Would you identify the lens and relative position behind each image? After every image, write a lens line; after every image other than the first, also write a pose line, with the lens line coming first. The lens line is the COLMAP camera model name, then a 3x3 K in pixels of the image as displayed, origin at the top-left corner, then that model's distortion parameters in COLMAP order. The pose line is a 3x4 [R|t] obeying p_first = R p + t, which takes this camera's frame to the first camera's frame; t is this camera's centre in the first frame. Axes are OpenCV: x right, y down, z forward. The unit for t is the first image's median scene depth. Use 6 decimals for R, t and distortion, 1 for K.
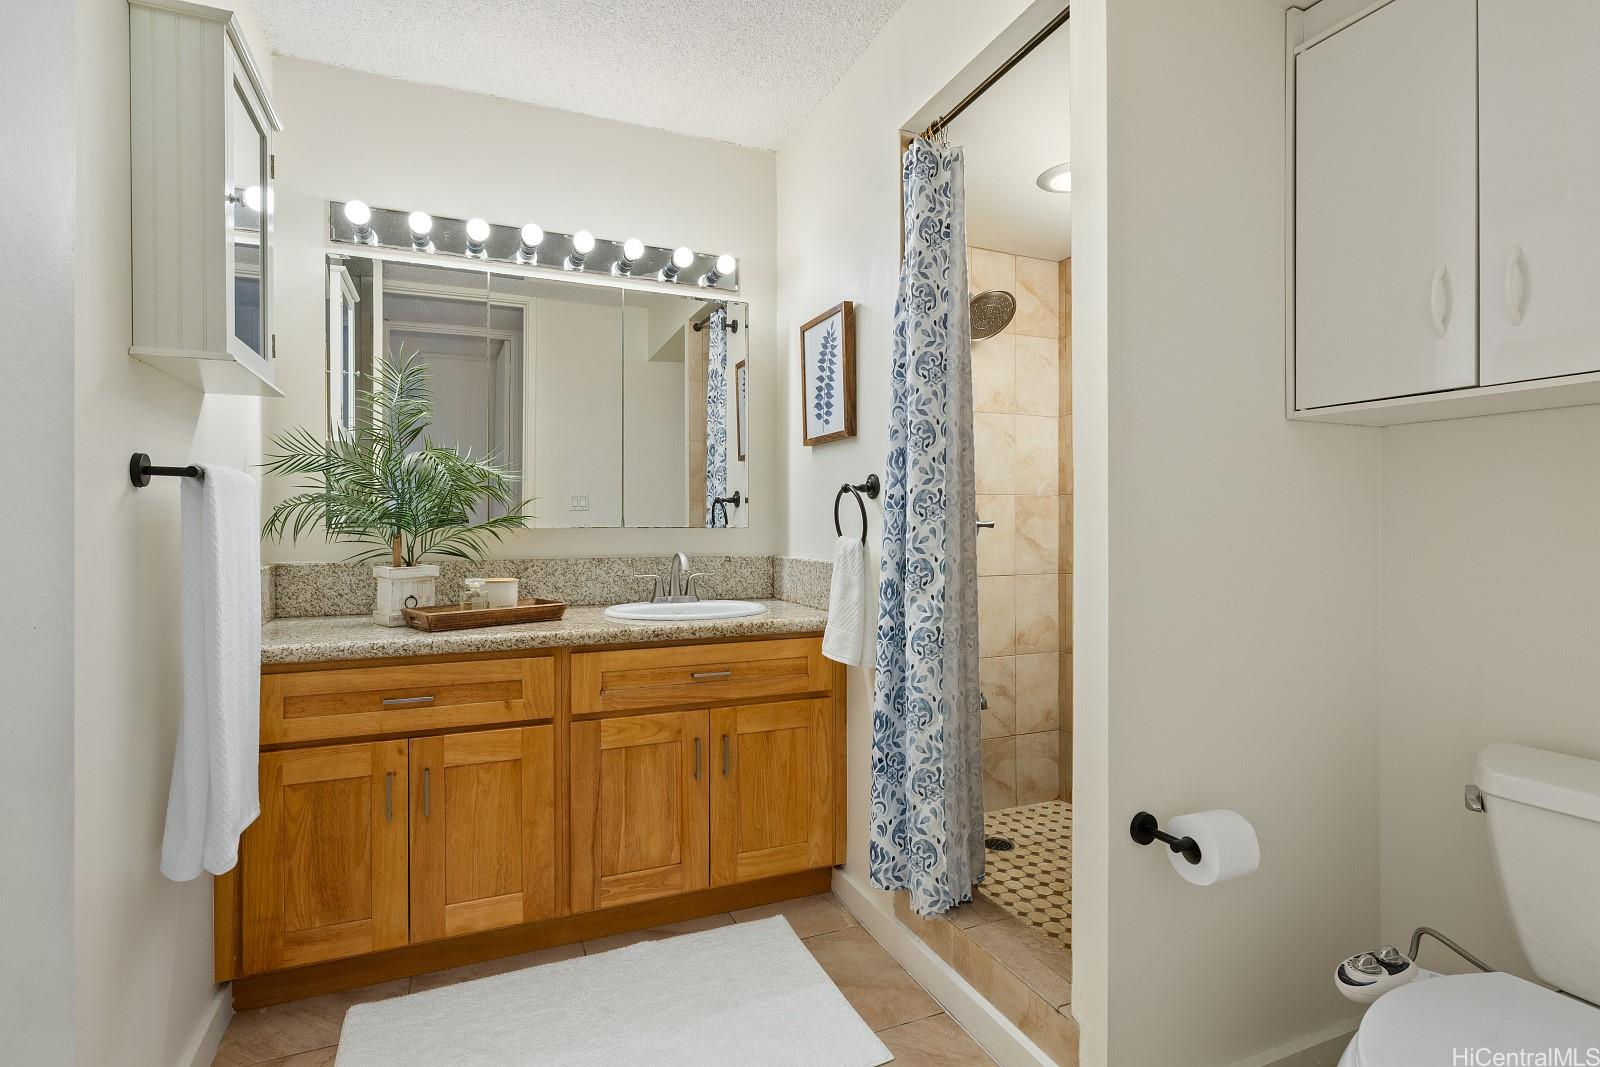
lens RADIAL K [[750.1, 0, 794.0], [0, 750.1, 531.1], [0, 0, 1]] dist [-0.003000, -0.000638]
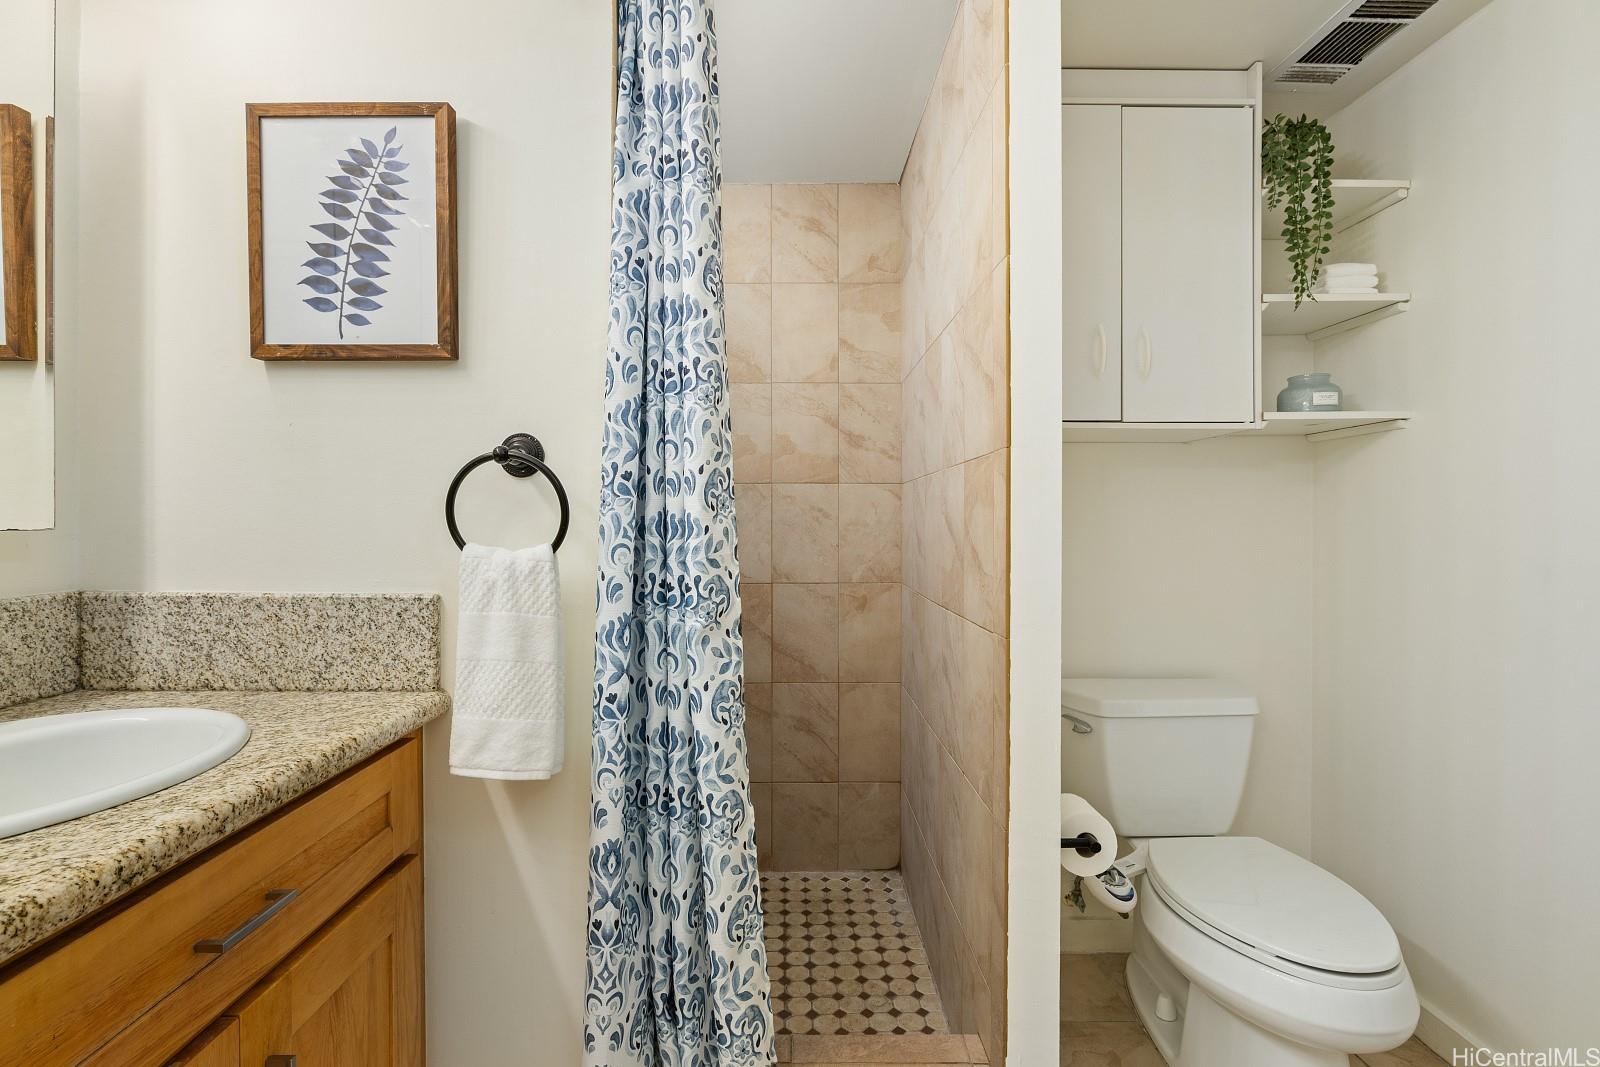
lens RADIAL K [[750.1, 0, 796.0], [0, 750.1, 524.9], [0, 0, 1]] dist [-0.003000, -0.000638]
pose [[0.399750, -0.003094, 0.916619, -0.367863], [0.006455, 0.999979, 0.000561, -0.006033], [-0.916601, 0.005692, 0.399762, 0.636486]]
